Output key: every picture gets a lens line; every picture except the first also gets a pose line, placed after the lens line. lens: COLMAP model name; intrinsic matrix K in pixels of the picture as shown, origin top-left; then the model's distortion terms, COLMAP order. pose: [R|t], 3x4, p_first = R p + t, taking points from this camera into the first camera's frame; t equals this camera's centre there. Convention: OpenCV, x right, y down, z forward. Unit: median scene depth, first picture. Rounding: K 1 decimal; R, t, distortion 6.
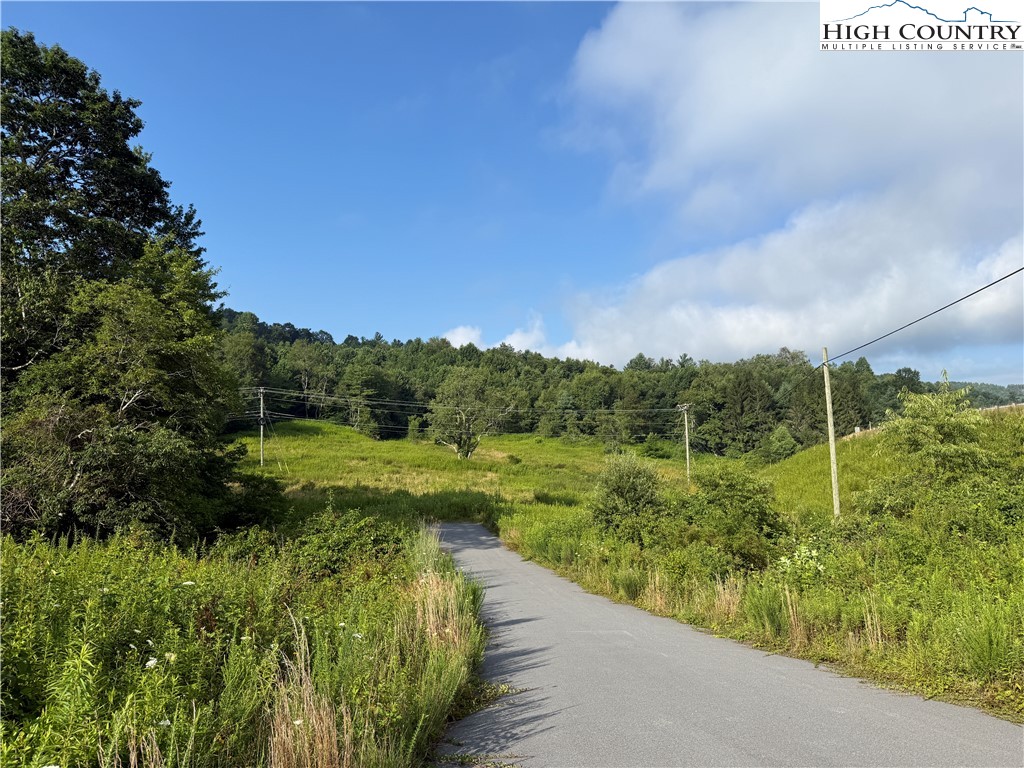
lens RADIAL K [[700.2, 0, 507.7], [0, 700.2, 373.0], [0, 0, 1]] dist [0.078246, -0.133379]
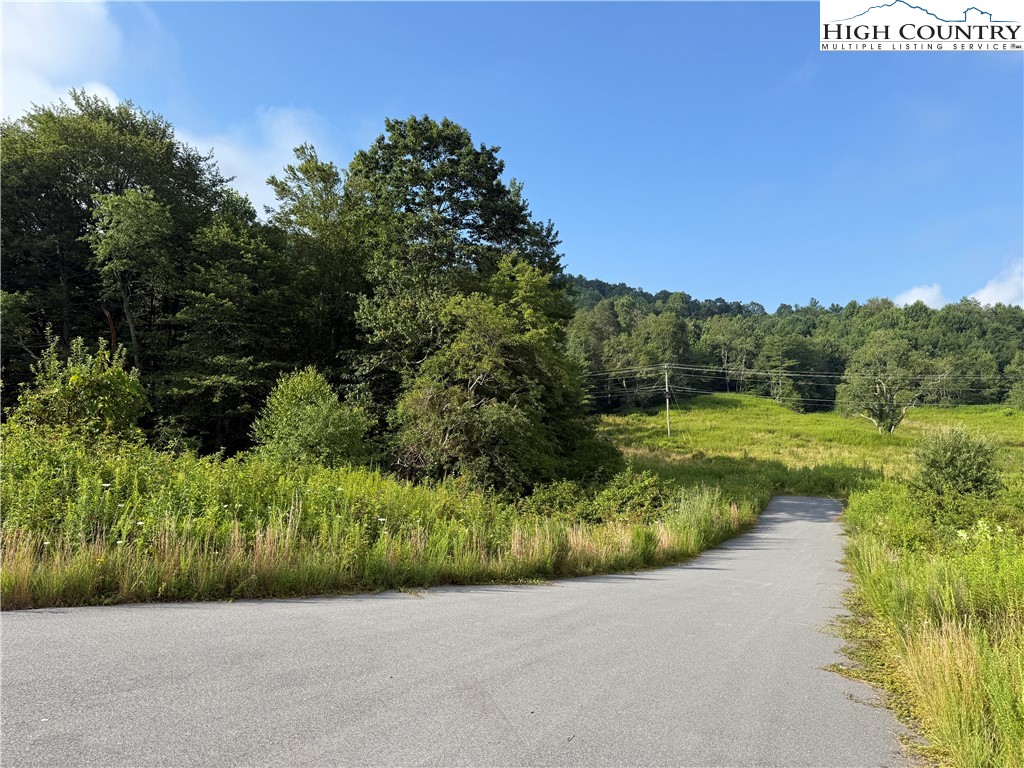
lens RADIAL K [[700.0, 0, 514.9], [0, 700.0, 377.3], [0, 0, 1]] dist [0.052004, -0.083497]
pose [[0.823553, -0.032956, -0.566281, 0.036986], [0.057817, 0.997988, 0.026004, -0.000326], [0.564285, -0.054157, 0.823802, -0.008886]]
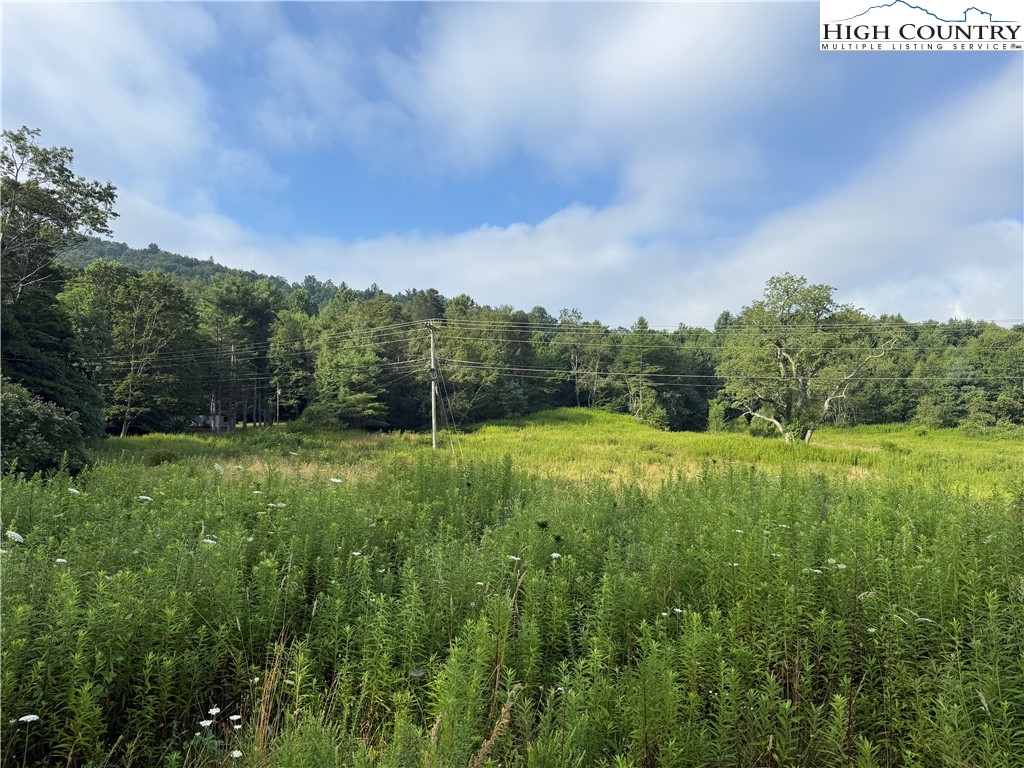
lens RADIAL K [[692.2, 0, 509.6], [0, 692.2, 388.8], [0, 0, 1]] dist [0.038935, -0.065605]
pose [[0.902017, -0.043019, -0.429551, -0.020747], [0.042532, 0.999037, -0.010739, 0.049093], [0.429600, -0.008583, 0.902979, 0.270914]]
